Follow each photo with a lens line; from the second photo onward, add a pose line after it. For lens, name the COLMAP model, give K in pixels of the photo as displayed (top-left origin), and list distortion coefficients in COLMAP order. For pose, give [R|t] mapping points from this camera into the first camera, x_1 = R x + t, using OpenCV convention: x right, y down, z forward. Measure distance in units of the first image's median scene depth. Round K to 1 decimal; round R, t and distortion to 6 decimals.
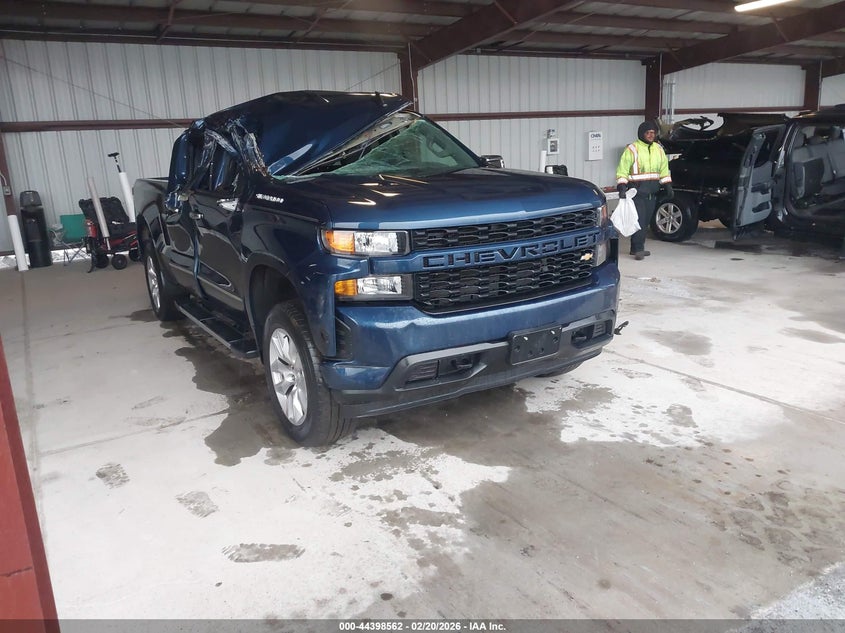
lens RADIAL K [[664.7, 0, 424.4], [0, 664.7, 313.8], [0, 0, 1]] dist [0.013767, 0.000425]
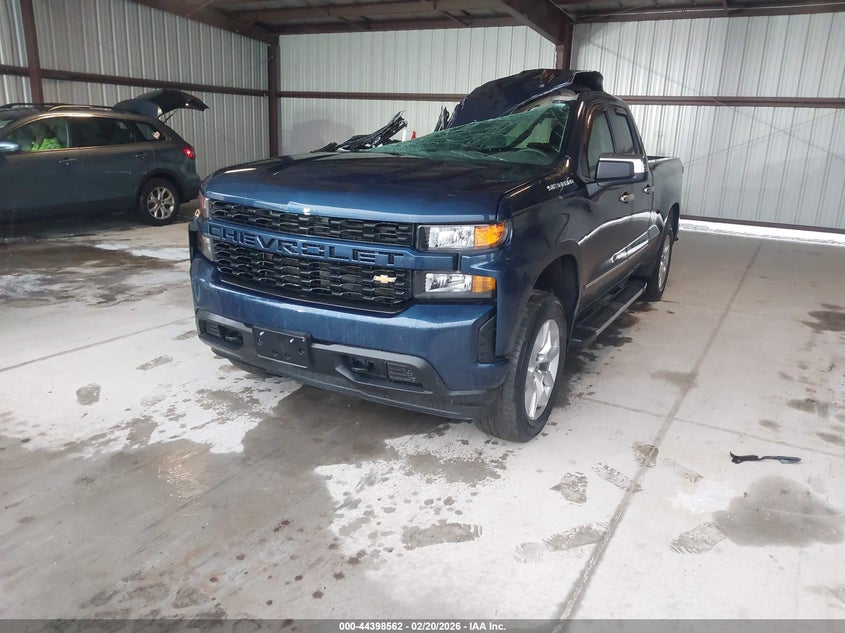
lens RADIAL K [[643.0, 0, 423.2], [0, 643.0, 343.0], [0, 0, 1]] dist [0.003368, 0.006659]
pose [[0.478613, 0.335311, -0.811478, 0.946672], [-0.266901, 0.936033, 0.229359, -0.209384], [0.836477, 0.106810, 0.537492, 0.649151]]
